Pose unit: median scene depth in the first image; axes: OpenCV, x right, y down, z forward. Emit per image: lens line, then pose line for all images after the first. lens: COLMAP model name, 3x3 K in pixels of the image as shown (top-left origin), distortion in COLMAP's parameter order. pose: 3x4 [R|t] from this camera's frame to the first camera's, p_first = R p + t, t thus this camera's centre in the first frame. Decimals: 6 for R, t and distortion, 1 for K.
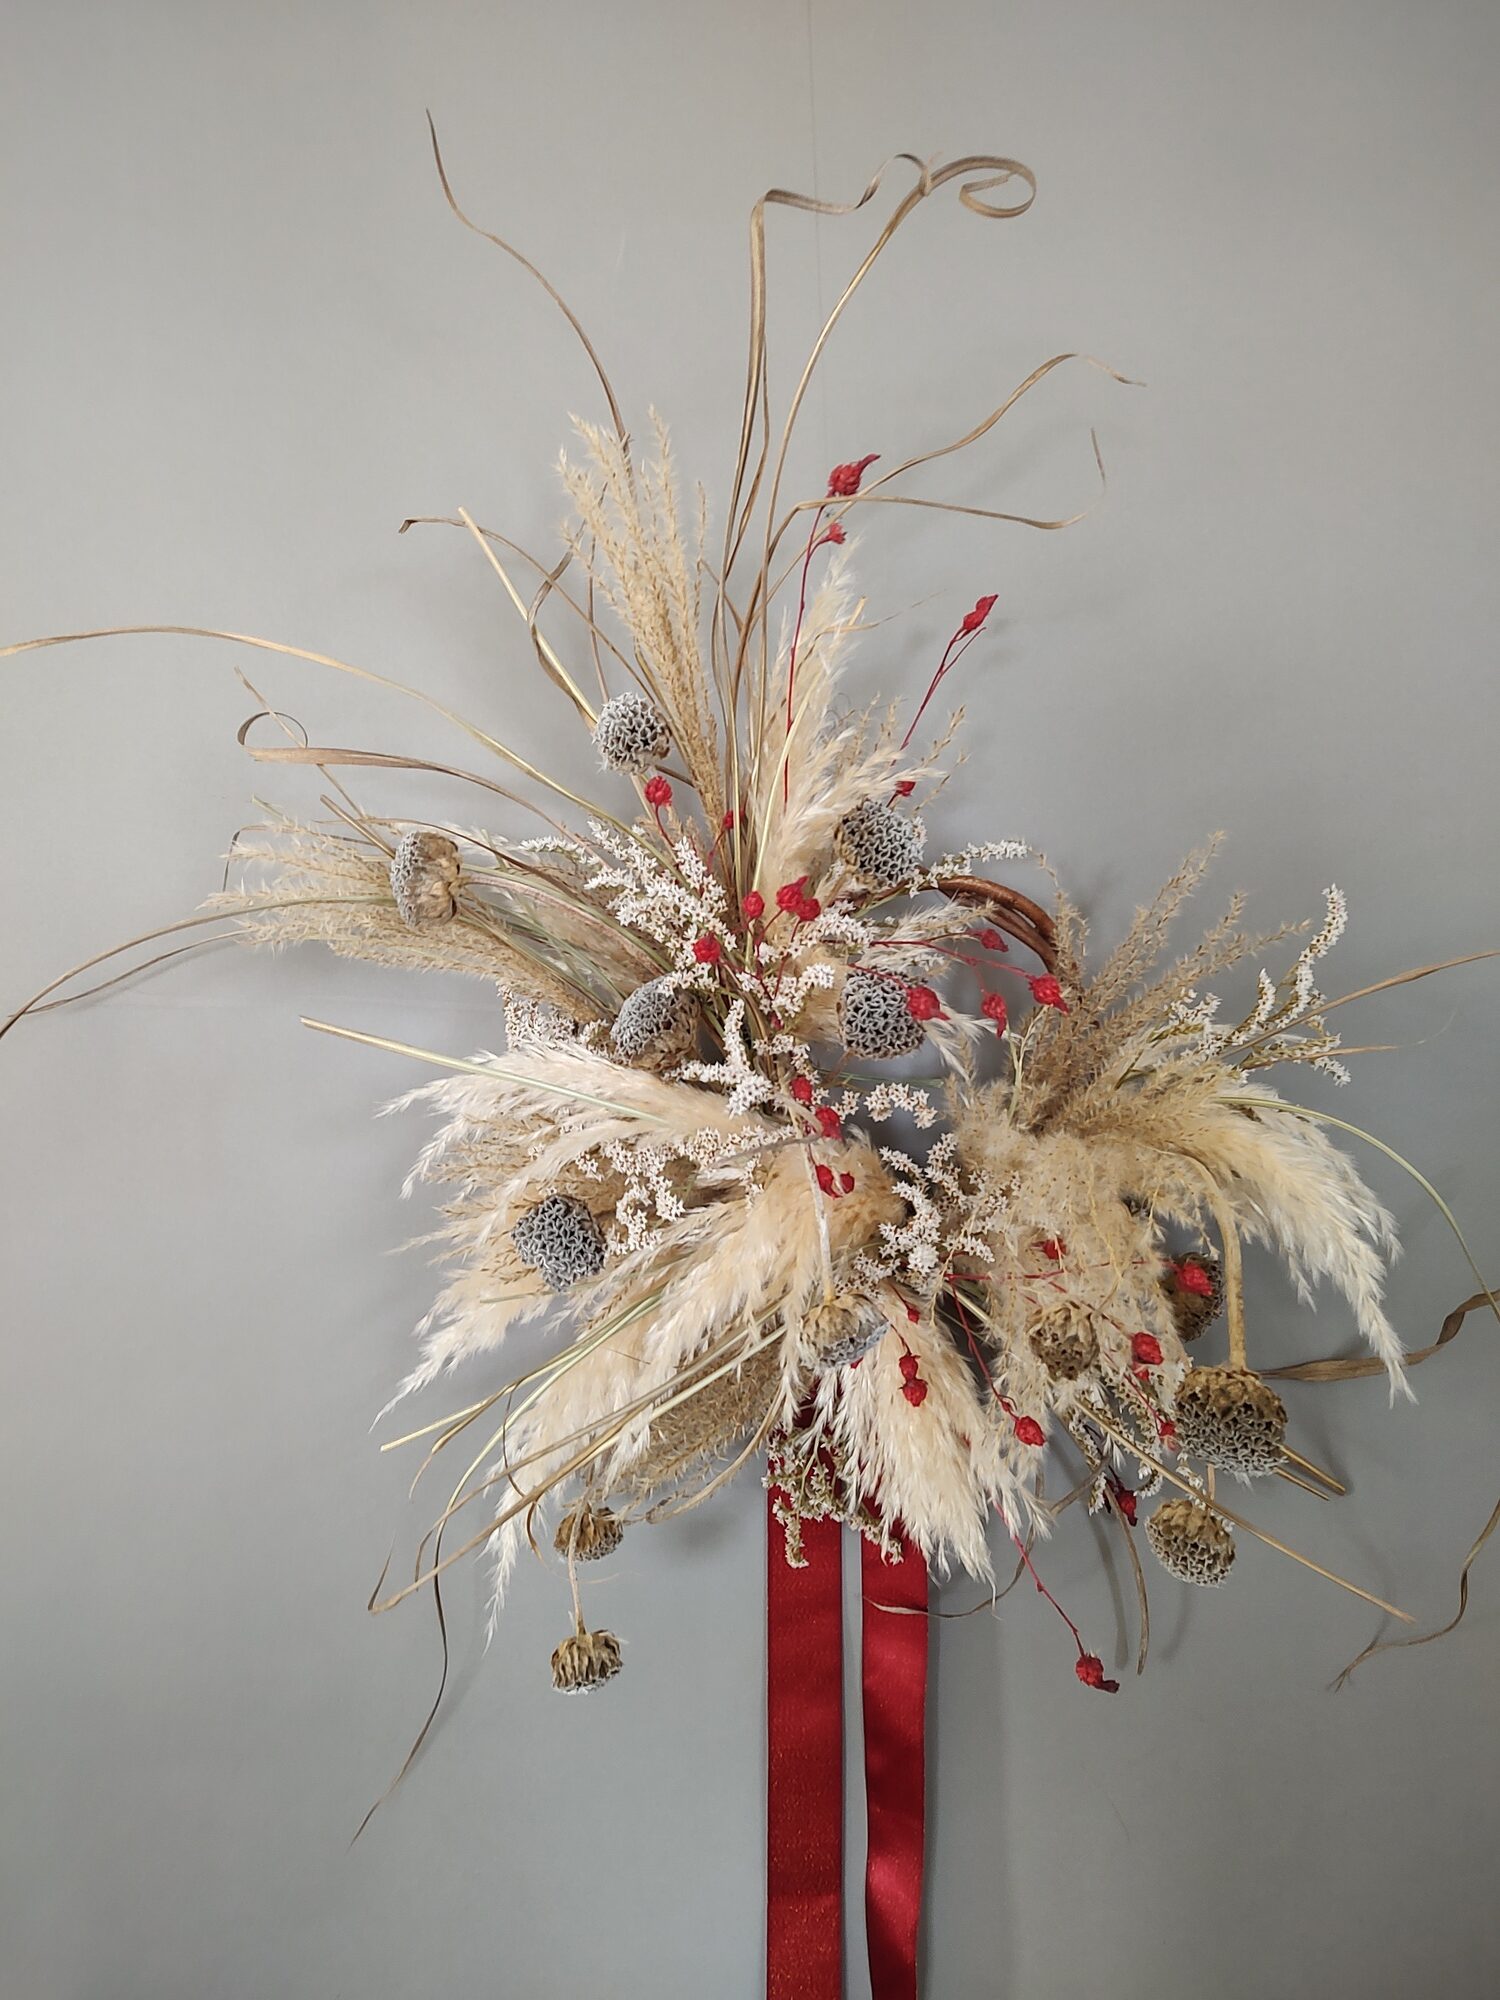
lens RADIAL K [[1518.2, 0, 750.0], [0, 1518.2, 1000.0], [0, 0, 1]] dist [0.058472, -0.144123]
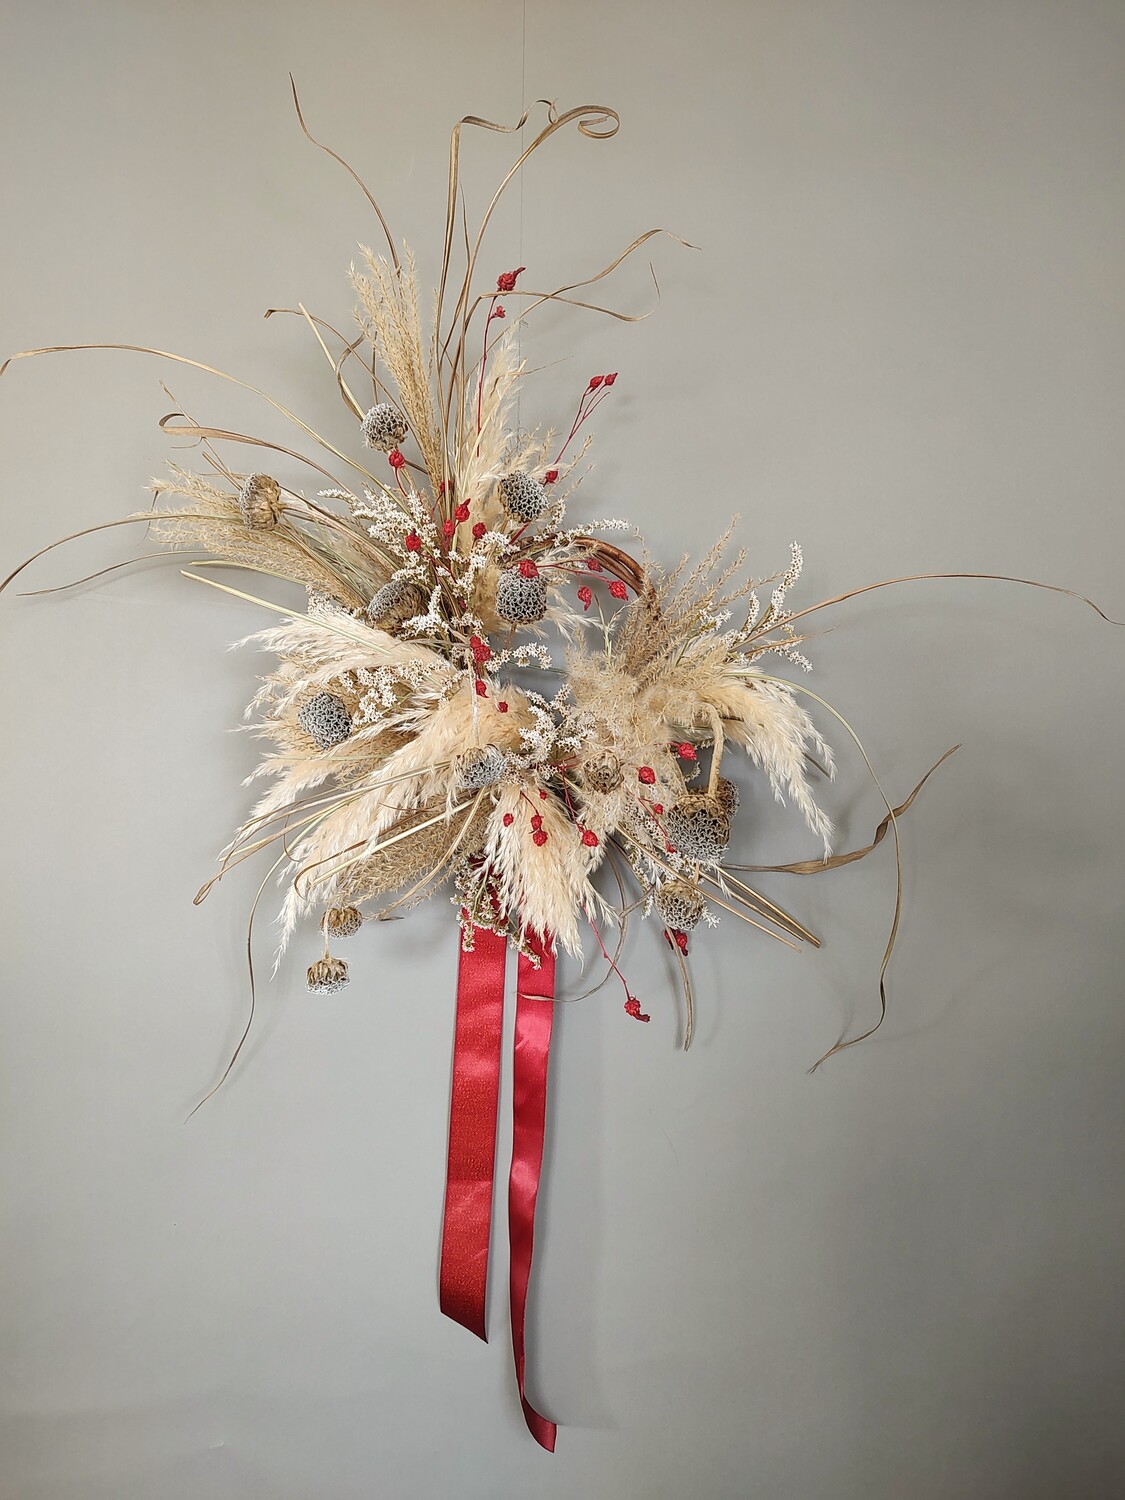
lens RADIAL K [[1138.7, 0, 562.5], [0, 1138.7, 750.0], [0, 0, 1]] dist [0.058472, -0.144123]
pose [[0.998445, 0.052340, -0.019189, 0.161622], [-0.053154, 0.997584, -0.044731, 0.228384], [0.016802, 0.045681, 0.998815, -0.264727]]
